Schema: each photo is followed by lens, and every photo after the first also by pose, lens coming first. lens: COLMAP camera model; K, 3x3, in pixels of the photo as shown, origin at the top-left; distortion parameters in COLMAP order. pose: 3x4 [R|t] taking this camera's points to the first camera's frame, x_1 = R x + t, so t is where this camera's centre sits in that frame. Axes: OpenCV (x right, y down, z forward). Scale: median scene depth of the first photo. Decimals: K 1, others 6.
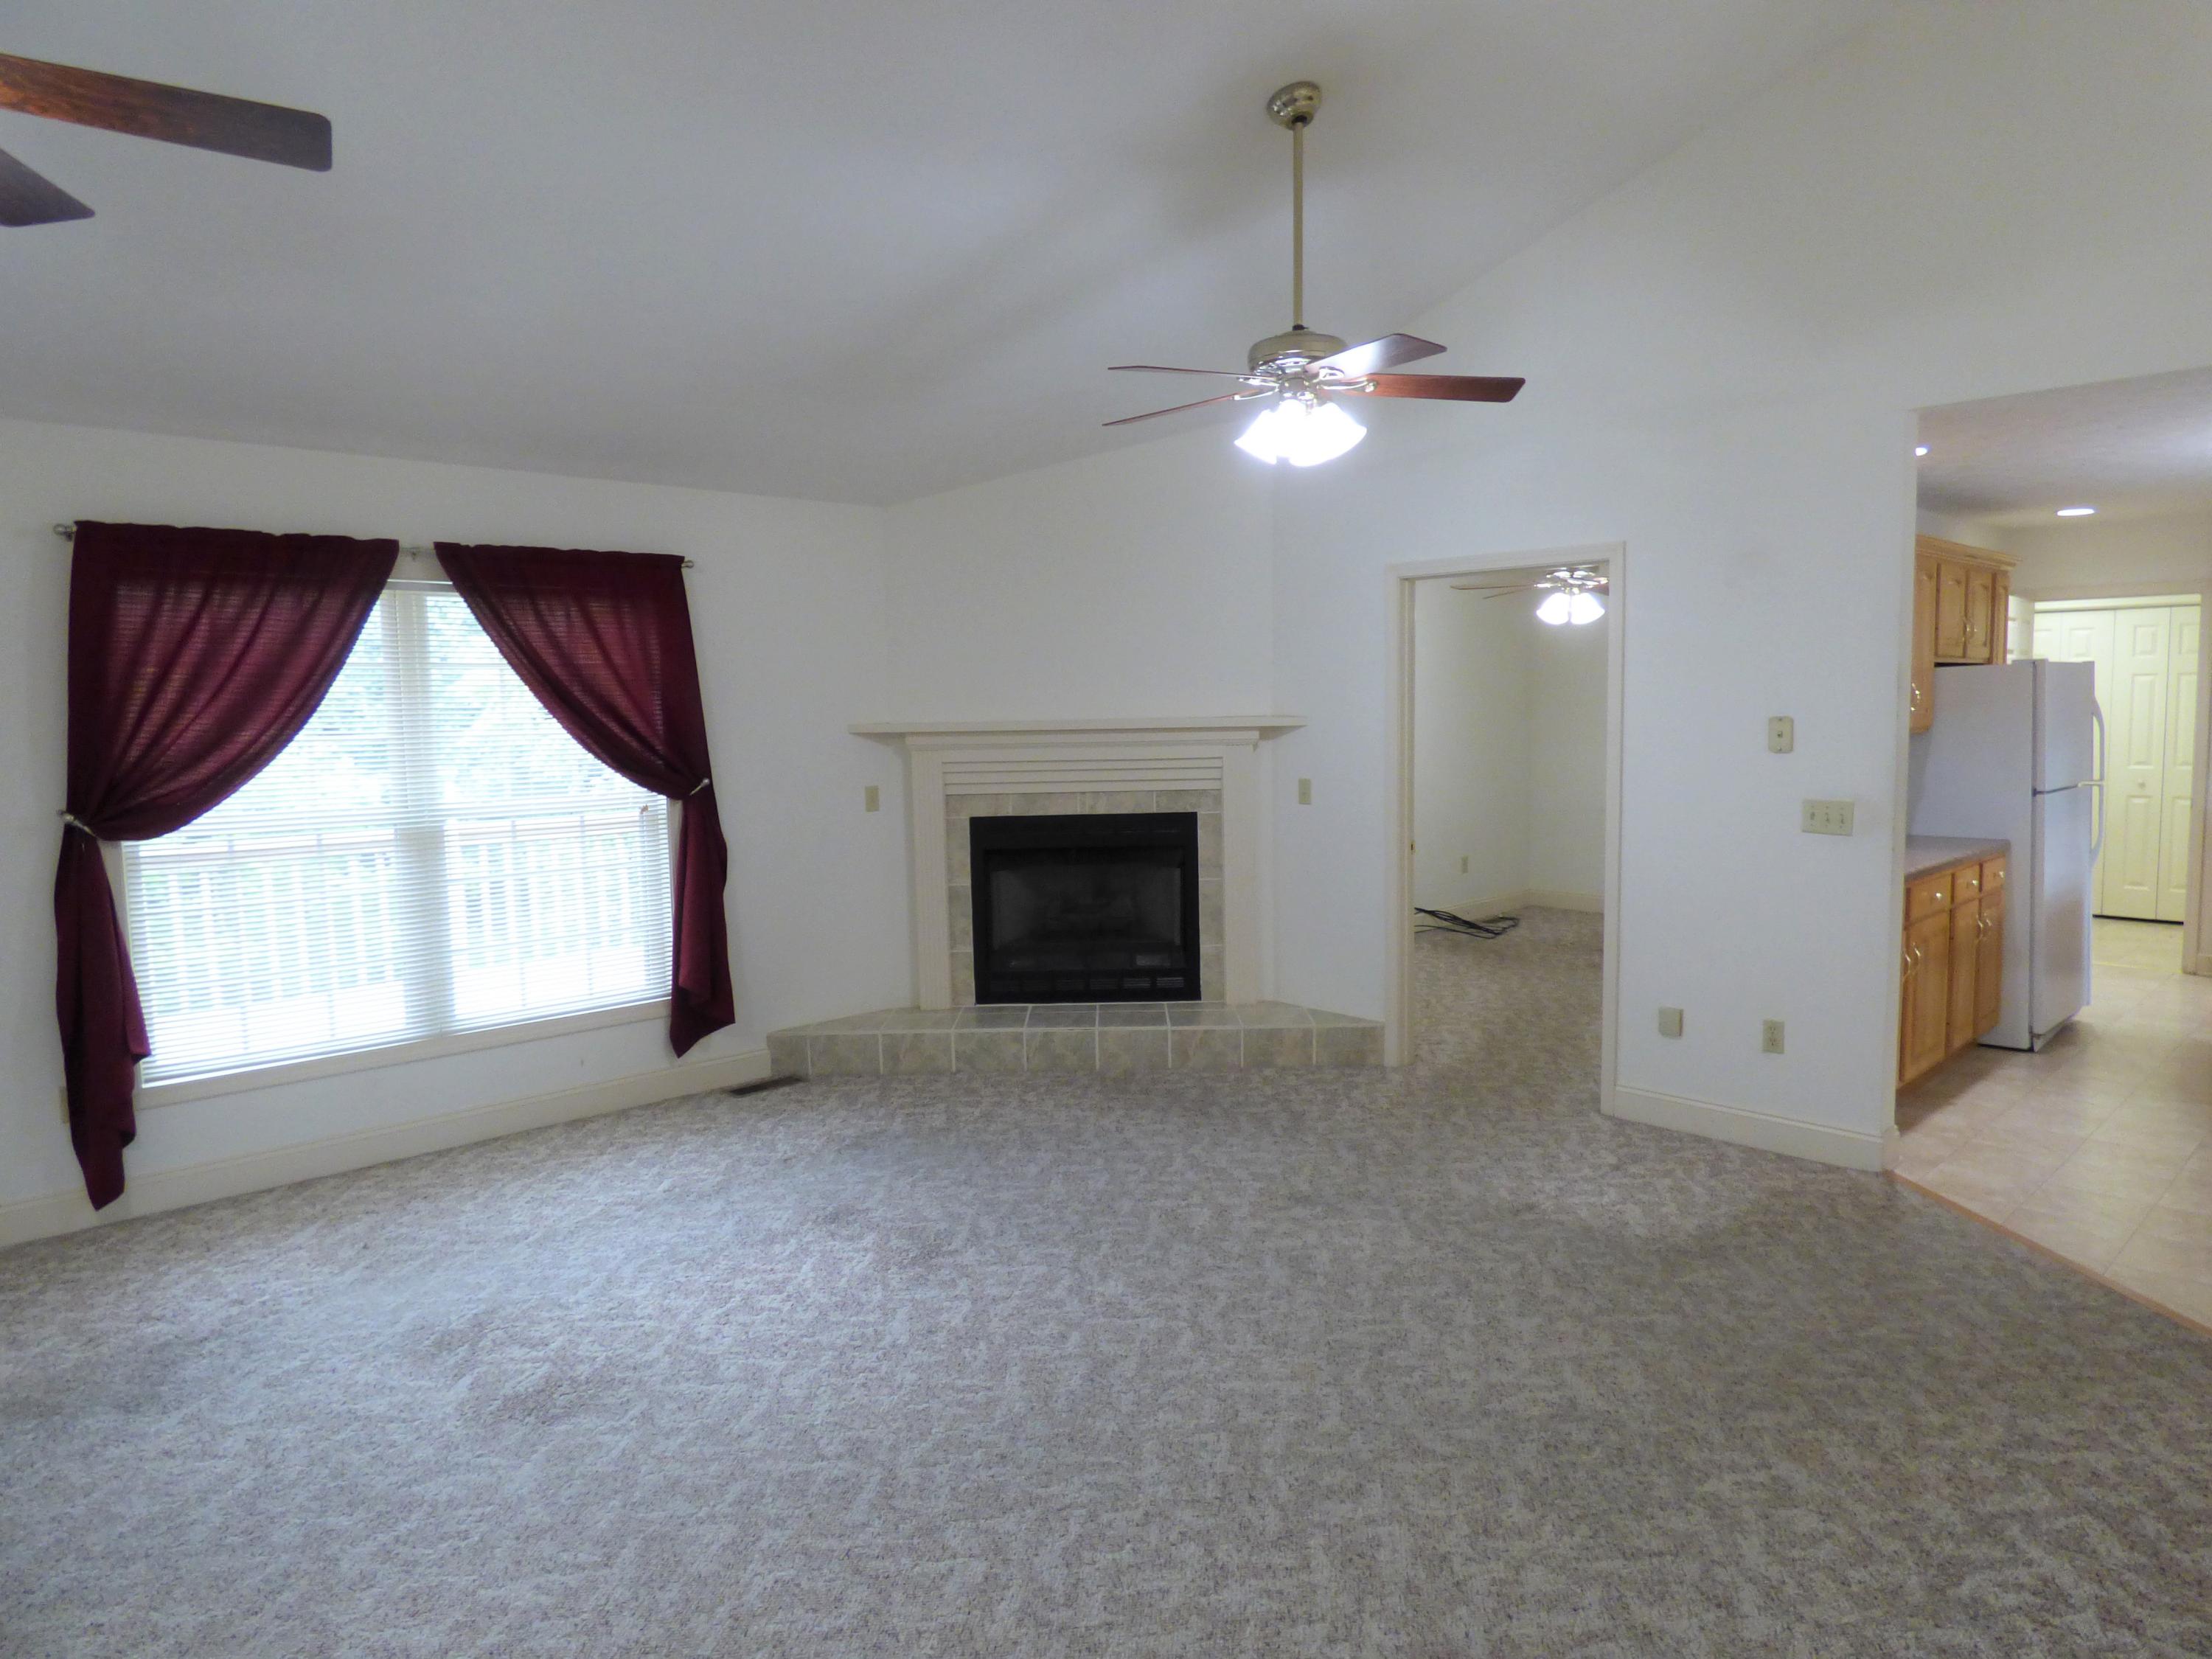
lens RADIAL K [[1380.3, 0, 1093.2], [0, 1380.3, 843.6], [0, 0, 1]] dist [-0.009853, -0.016189]
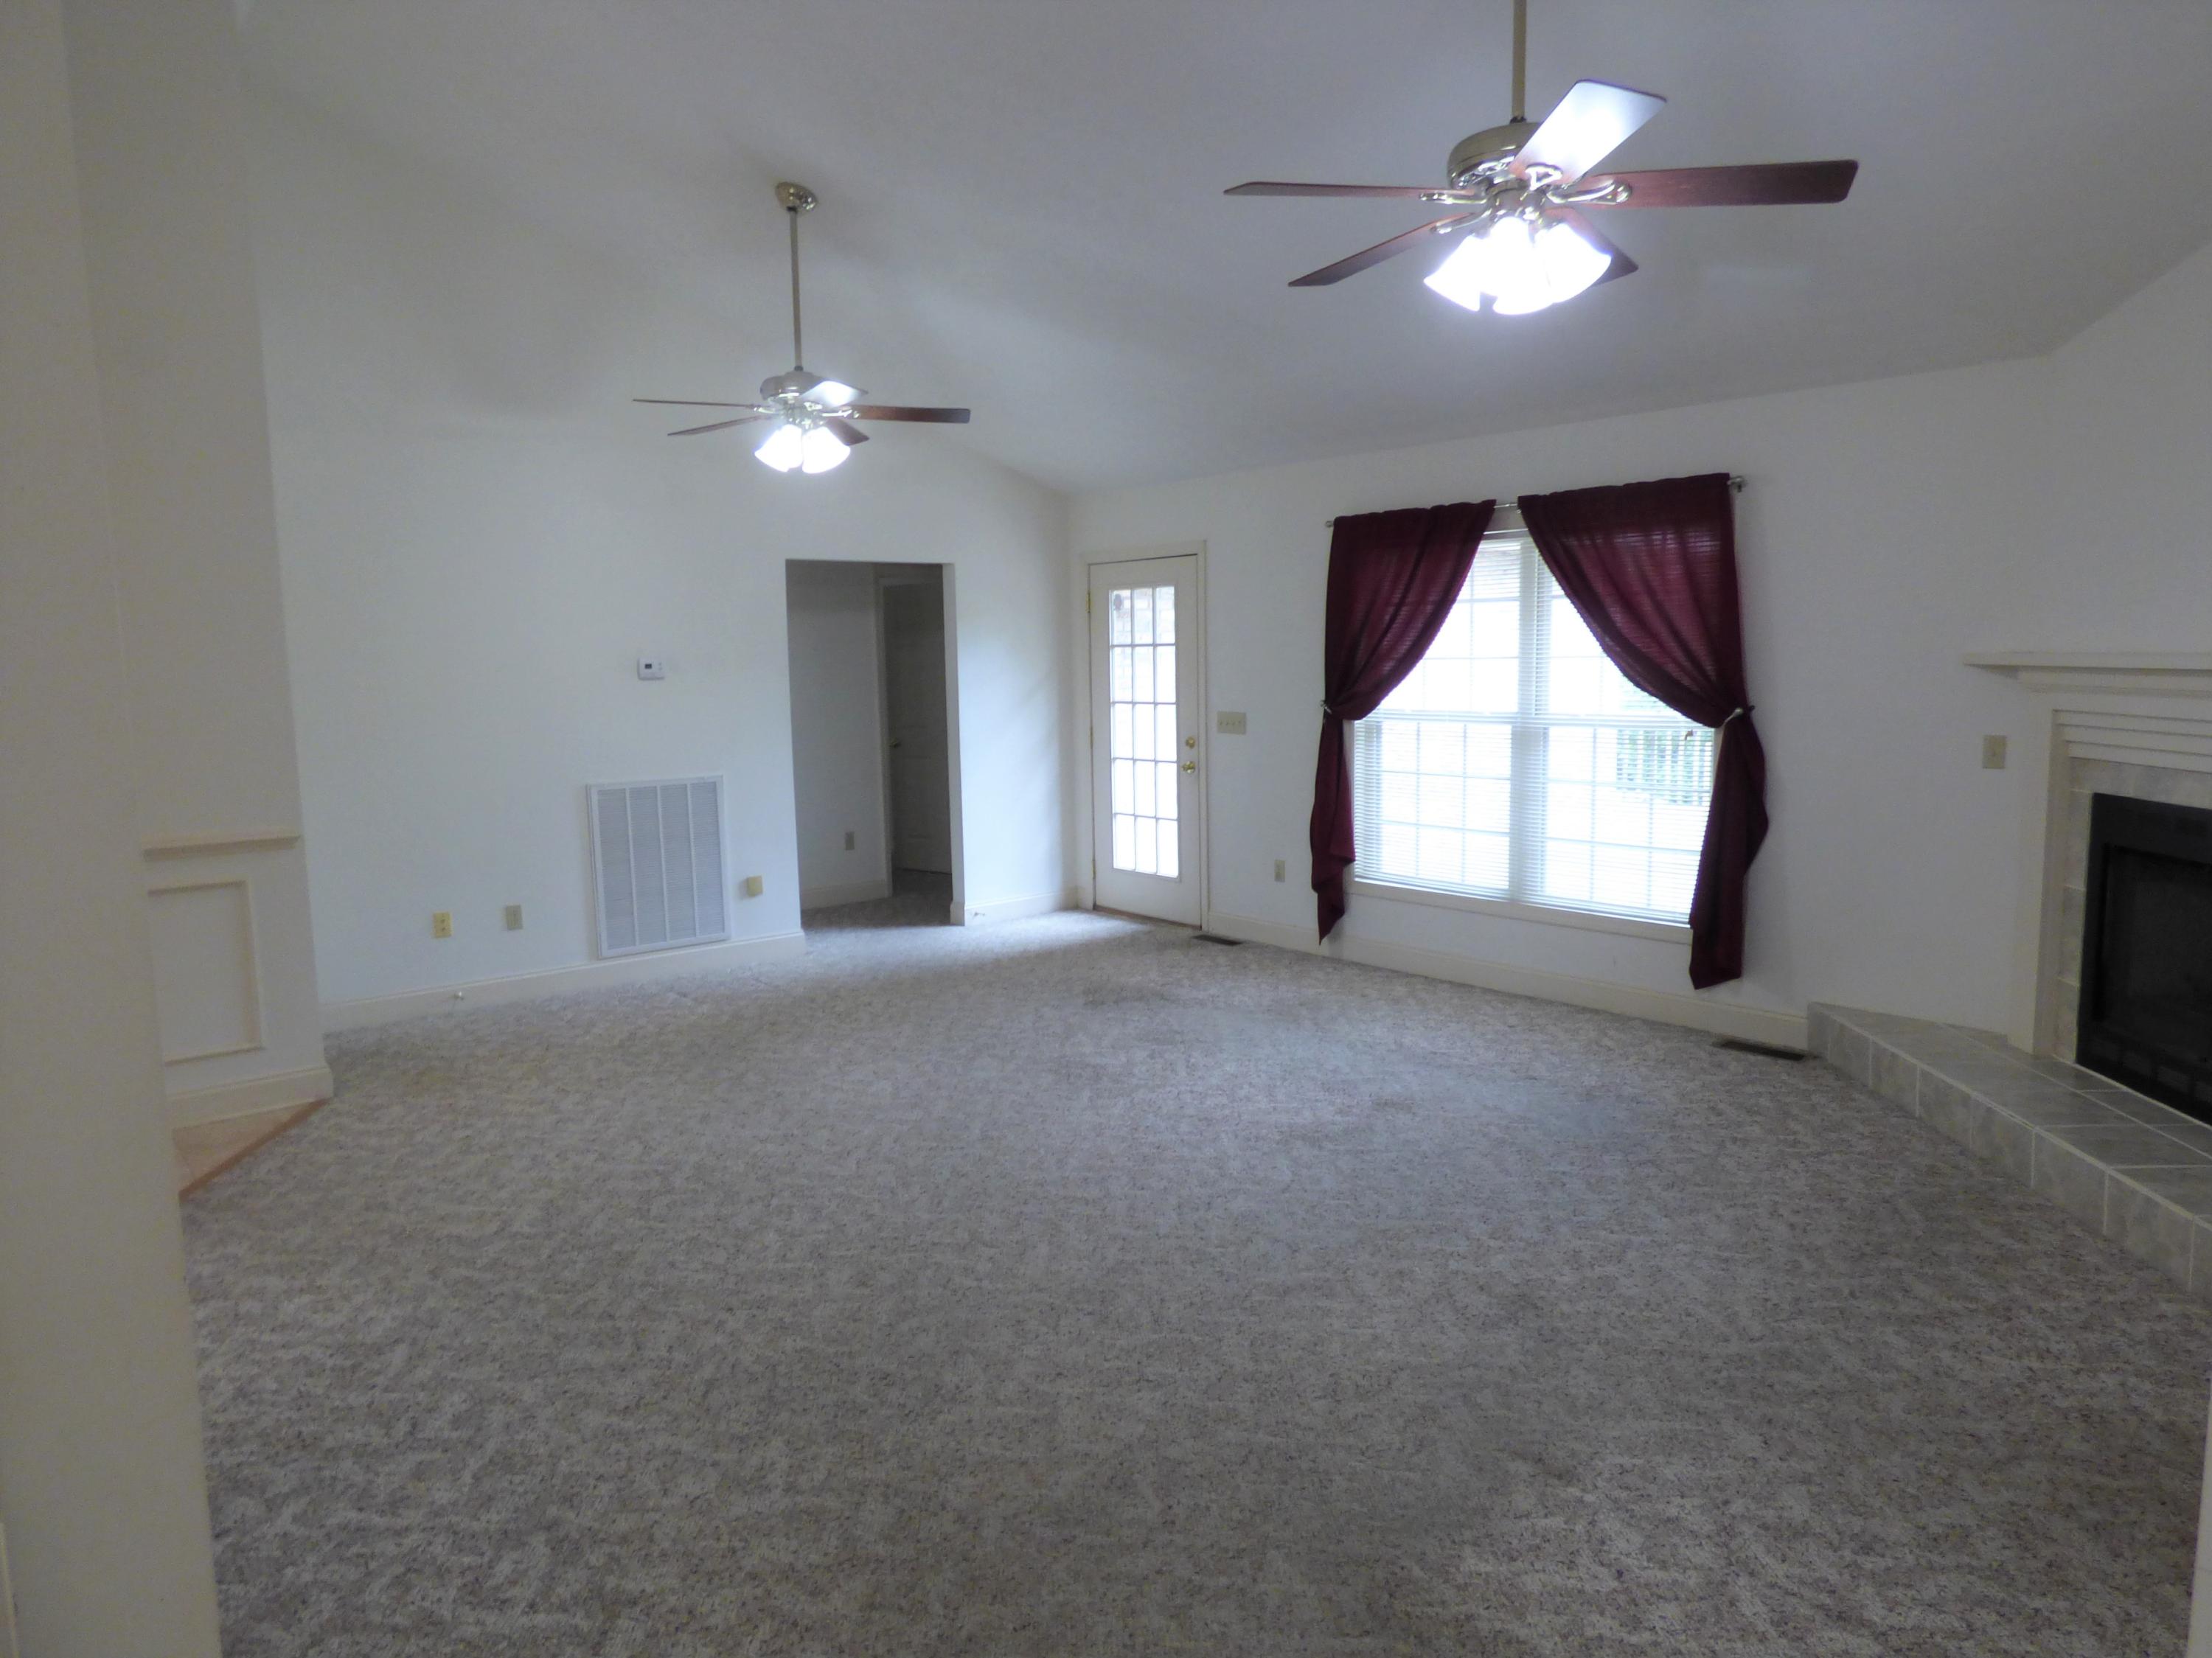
lens RADIAL K [[1353.8, 0, 1108.4], [0, 1353.8, 827.6], [0, 0, 1]] dist [-0.022689, 0.001065]
pose [[-0.033654, 0.142708, -0.989193, 0.885000], [-0.083283, 0.985910, 0.145068, -0.087016], [0.995958, 0.087265, -0.021295, 0.806613]]
